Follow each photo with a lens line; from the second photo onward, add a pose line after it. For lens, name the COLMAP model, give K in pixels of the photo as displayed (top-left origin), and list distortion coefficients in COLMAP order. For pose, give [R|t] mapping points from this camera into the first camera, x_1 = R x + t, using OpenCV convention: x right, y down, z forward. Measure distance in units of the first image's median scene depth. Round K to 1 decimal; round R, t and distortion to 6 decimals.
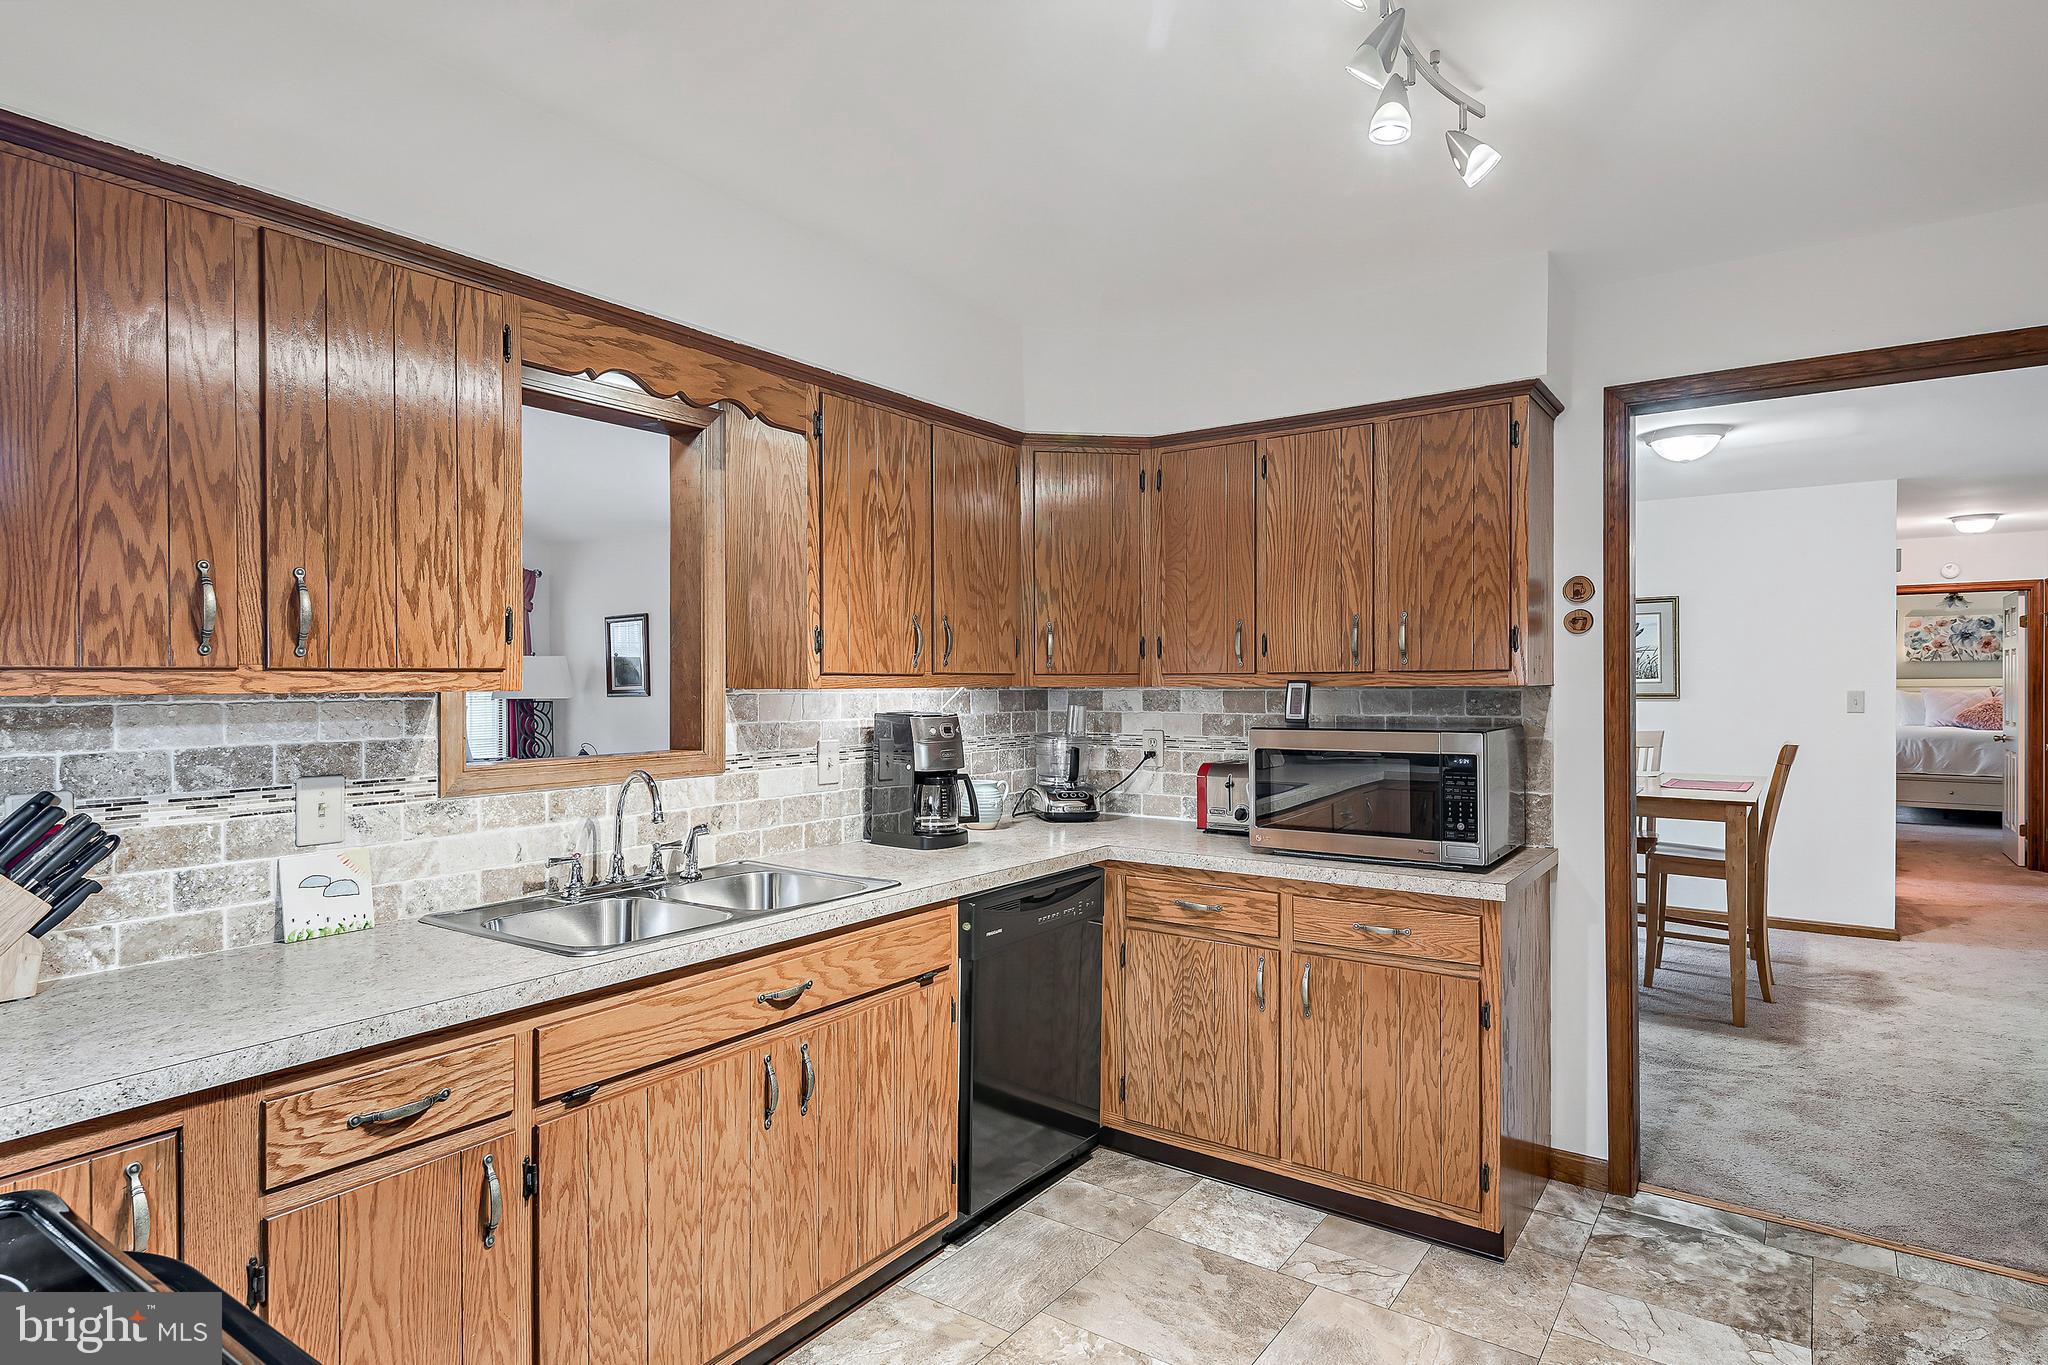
lens RADIAL K [[1115.9, 0, 1019.6], [0, 1115.9, 686.3], [0, 0, 1]] dist [0.024821, -0.015624]
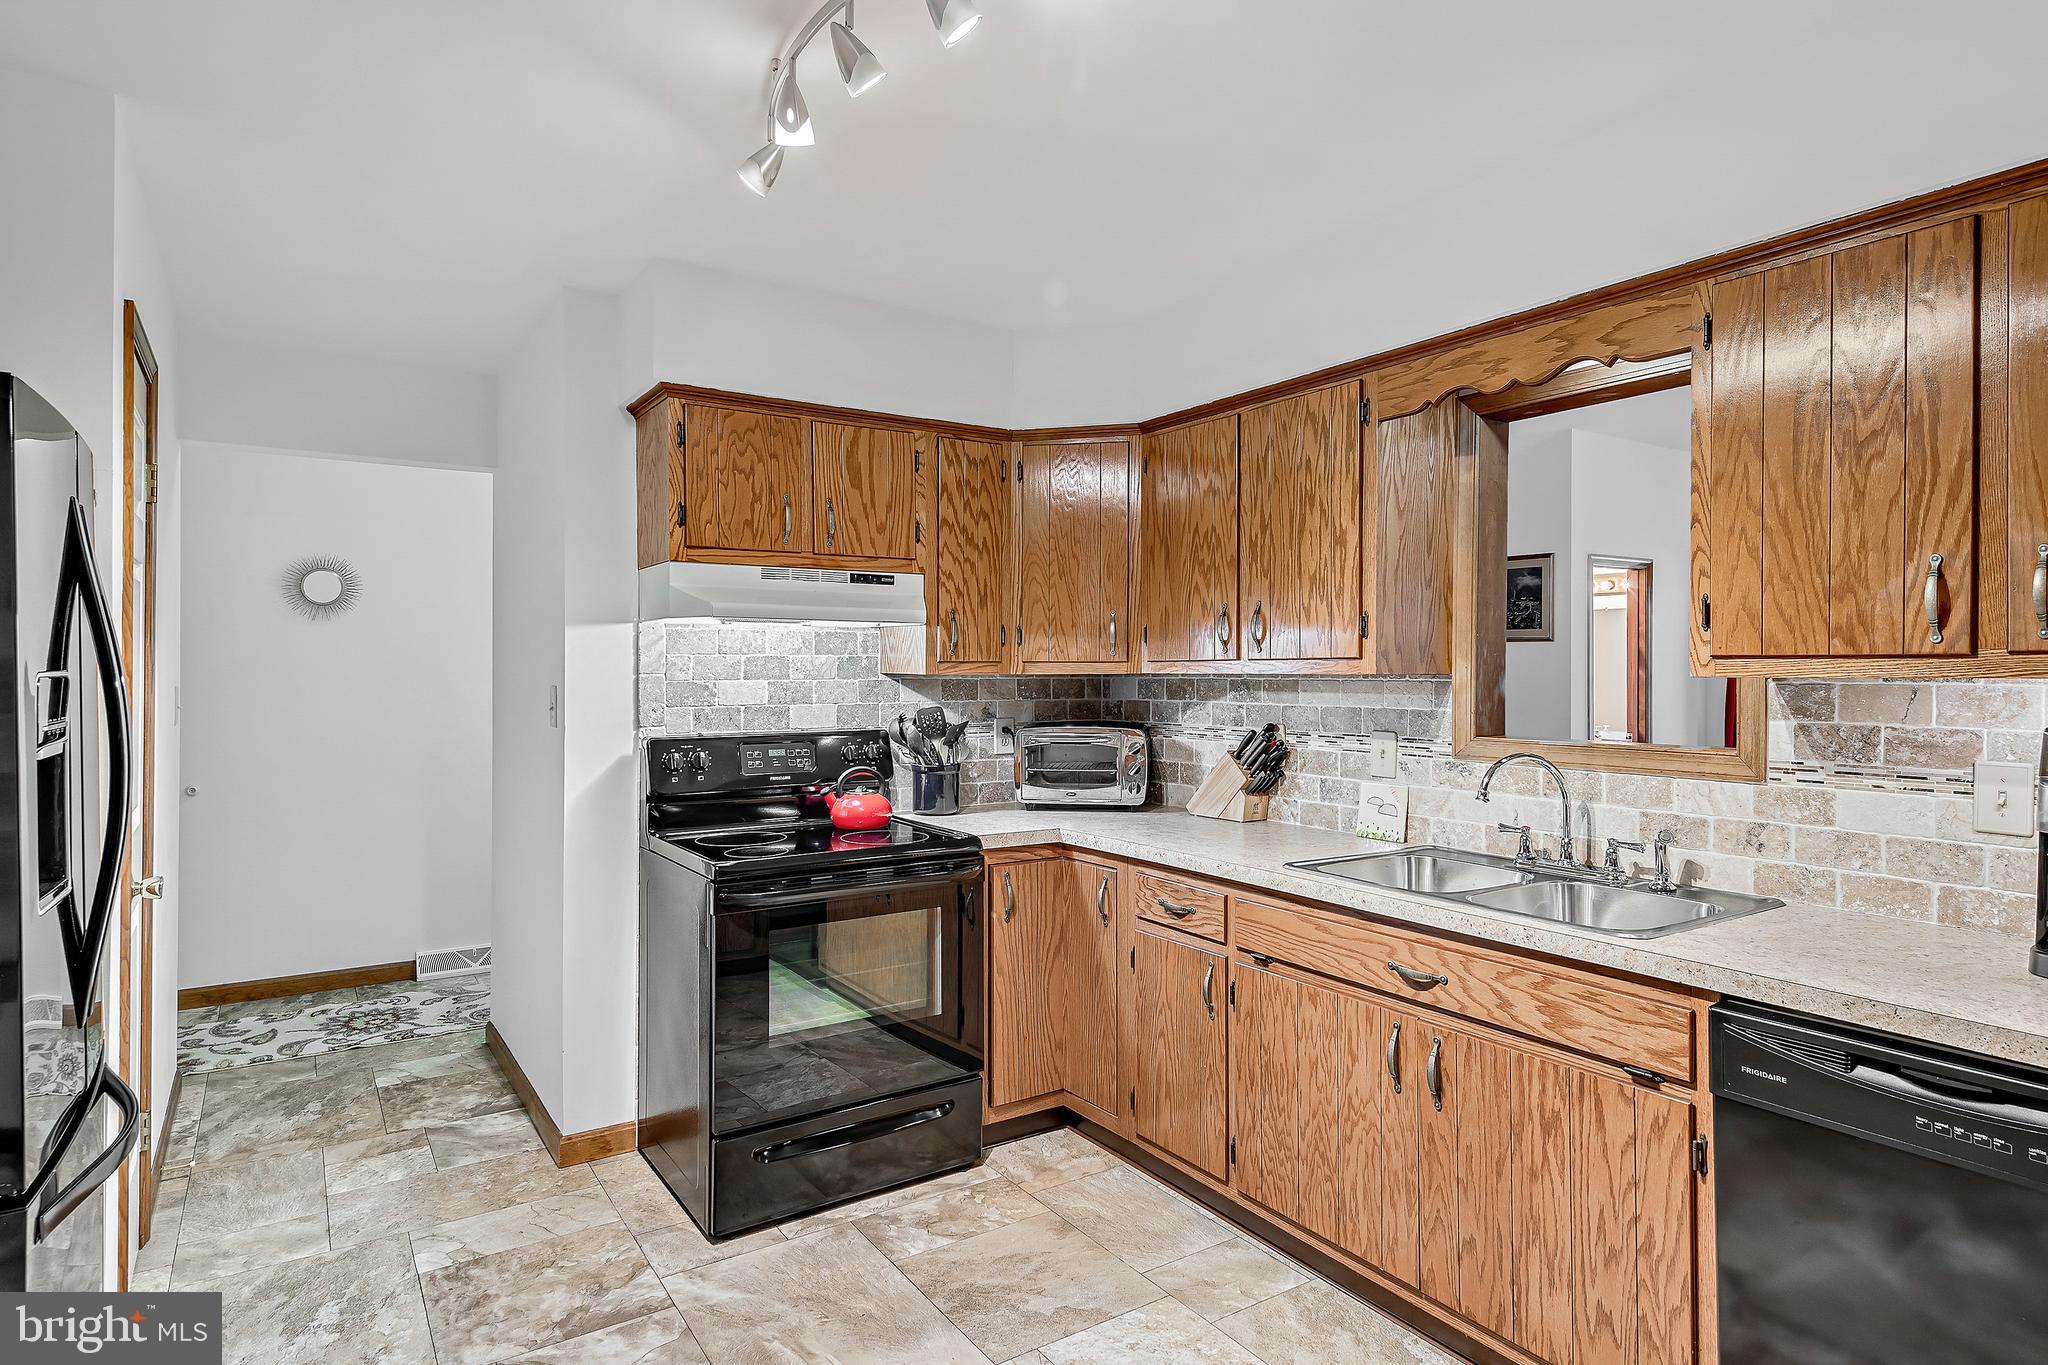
lens RADIAL K [[1115.9, 0, 1014.3], [0, 1115.9, 674.7], [0, 0, 1]] dist [0.024821, -0.015624]
pose [[-0.374412, 0.008157, -0.927227, 0.976469], [-0.002576, 0.999948, 0.009837, -0.007698], [0.927259, 0.006071, -0.374371, 1.169990]]
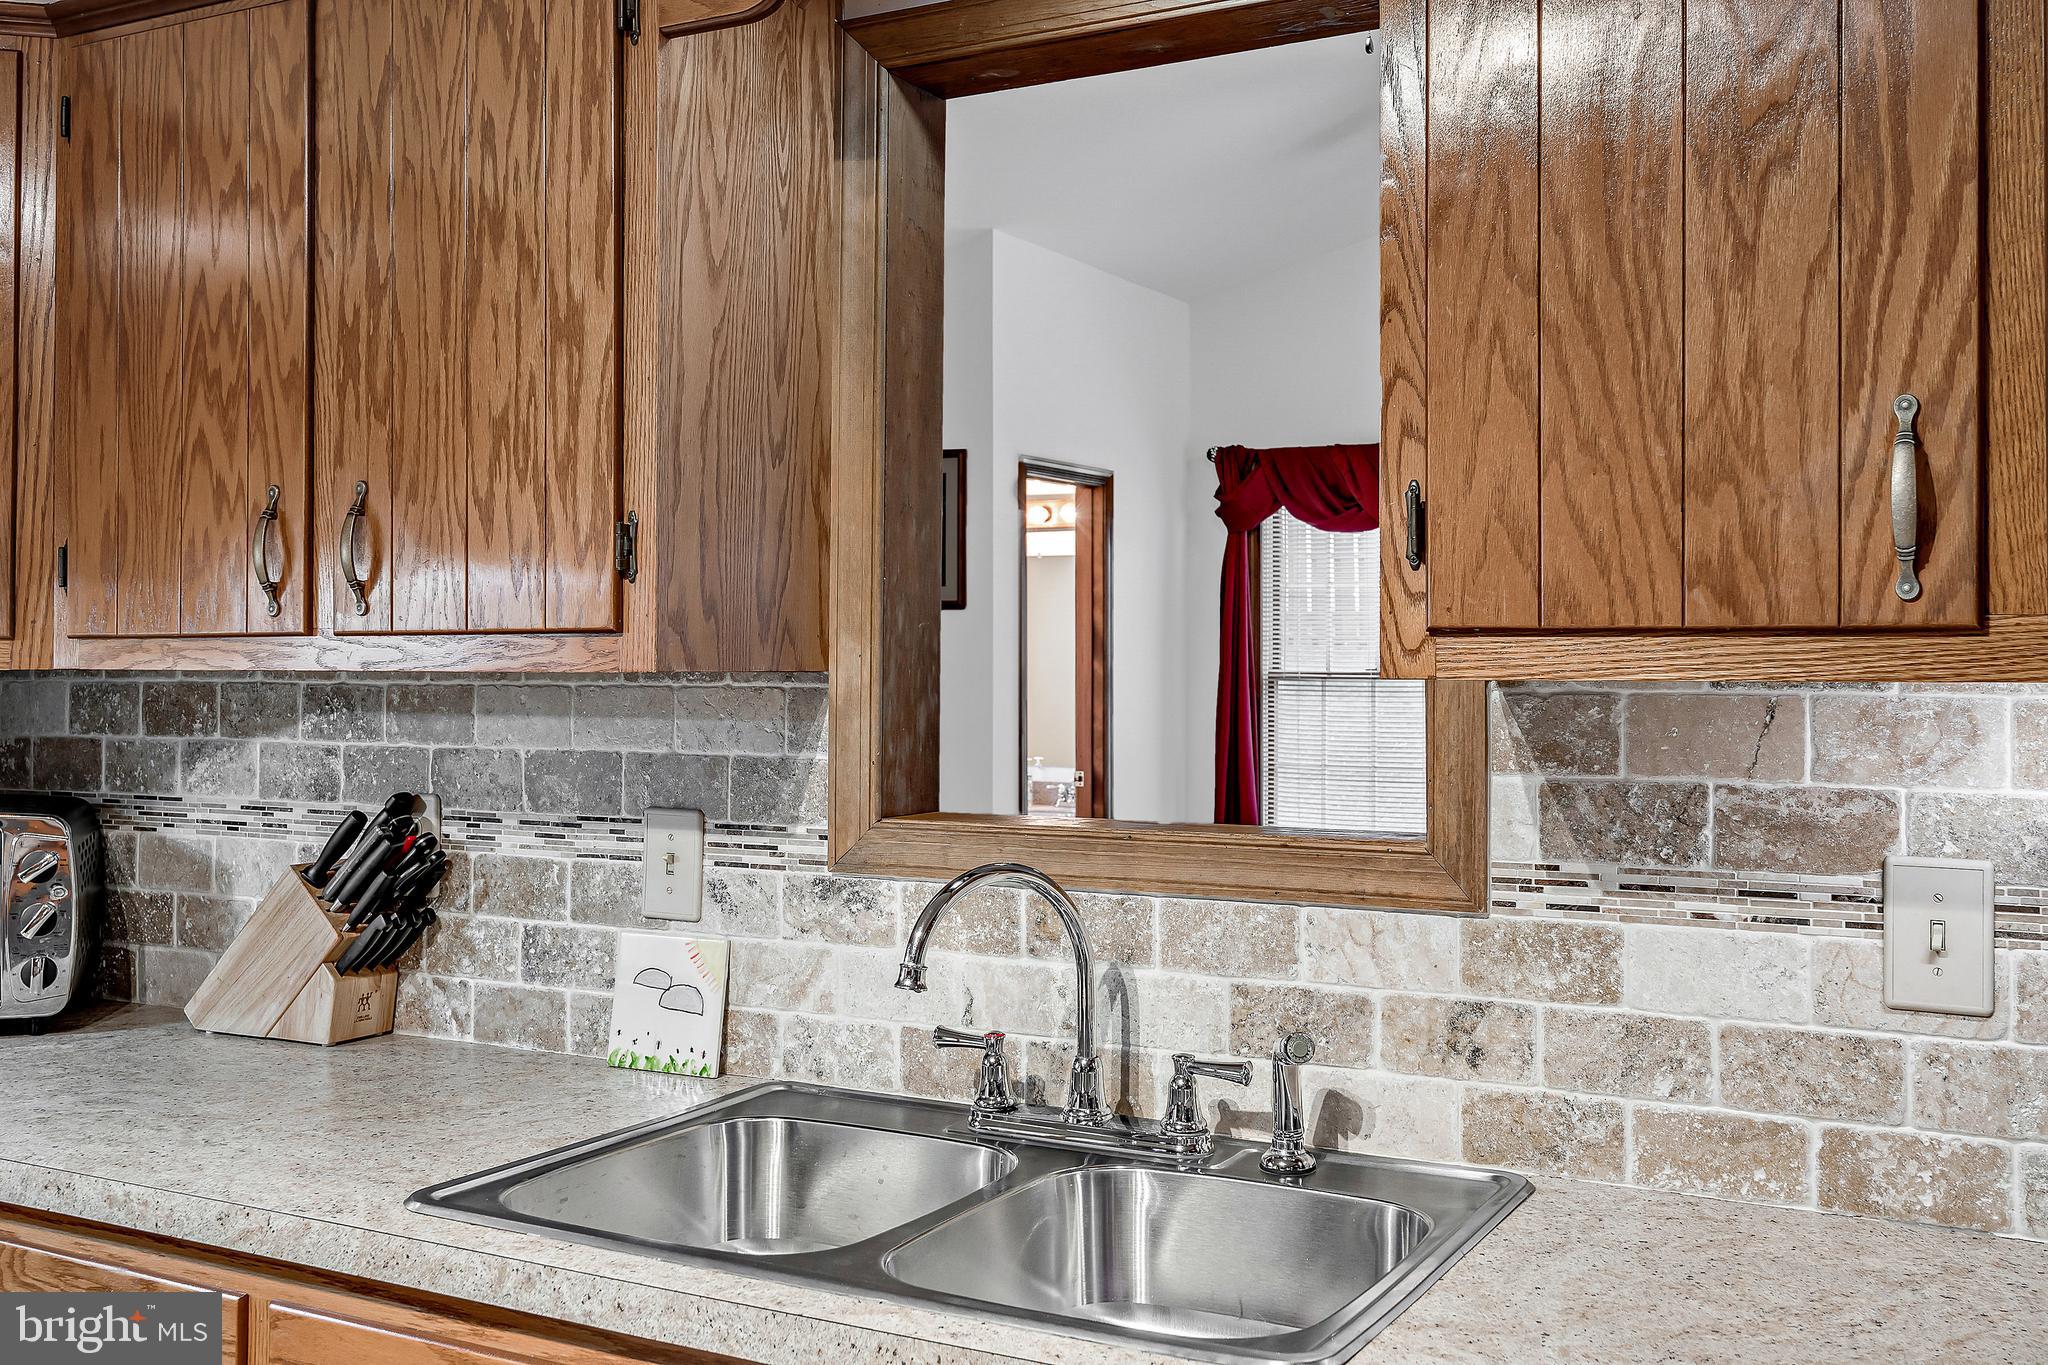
lens RADIAL K [[1998.8, 0, 1021.3], [0, 1998.8, 630.0], [0, 0, 1]] dist [0.021301, 0.000000]
pose [[0.109585, -0.011268, -0.993914, 0.515445], [-0.006192, 0.999909, -0.012018, -0.005647], [0.993958, 0.007471, 0.109505, 1.137187]]
